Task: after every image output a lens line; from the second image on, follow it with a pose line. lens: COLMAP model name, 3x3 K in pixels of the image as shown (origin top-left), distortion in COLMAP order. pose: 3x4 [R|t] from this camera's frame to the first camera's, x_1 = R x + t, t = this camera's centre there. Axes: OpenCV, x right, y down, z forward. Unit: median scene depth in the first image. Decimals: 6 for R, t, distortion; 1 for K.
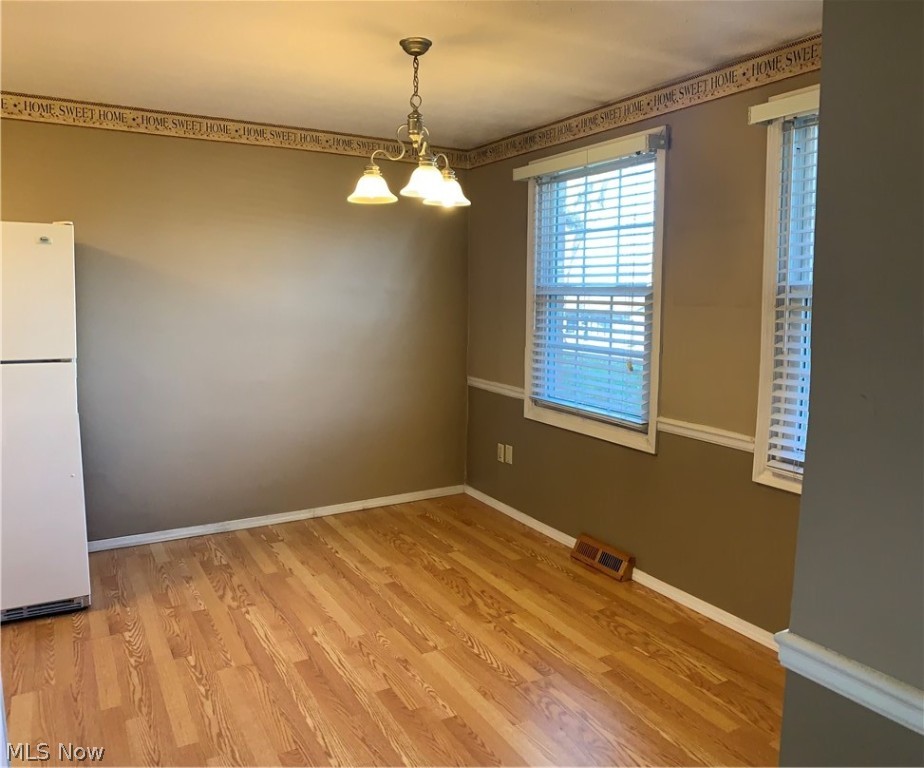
lens RADIAL K [[739.4, 0, 453.4], [0, 739.4, 383.1], [0, 0, 1]] dist [0.030022, -0.037693]
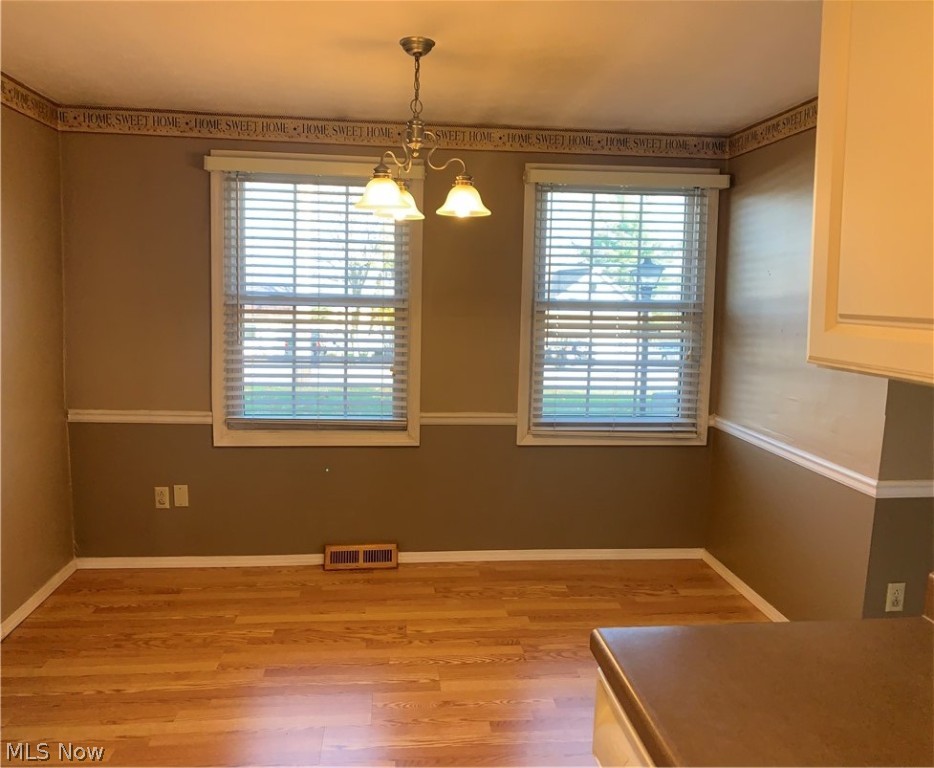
lens RADIAL K [[747.4, 0, 456.6], [0, 747.4, 385.5], [0, 0, 1]] dist [0.030022, -0.037693]
pose [[0.358699, -0.120225, 0.925678, -0.752331], [0.097100, 0.991097, 0.091095, -0.094724], [-0.928389, 0.057208, 0.367180, 0.512626]]
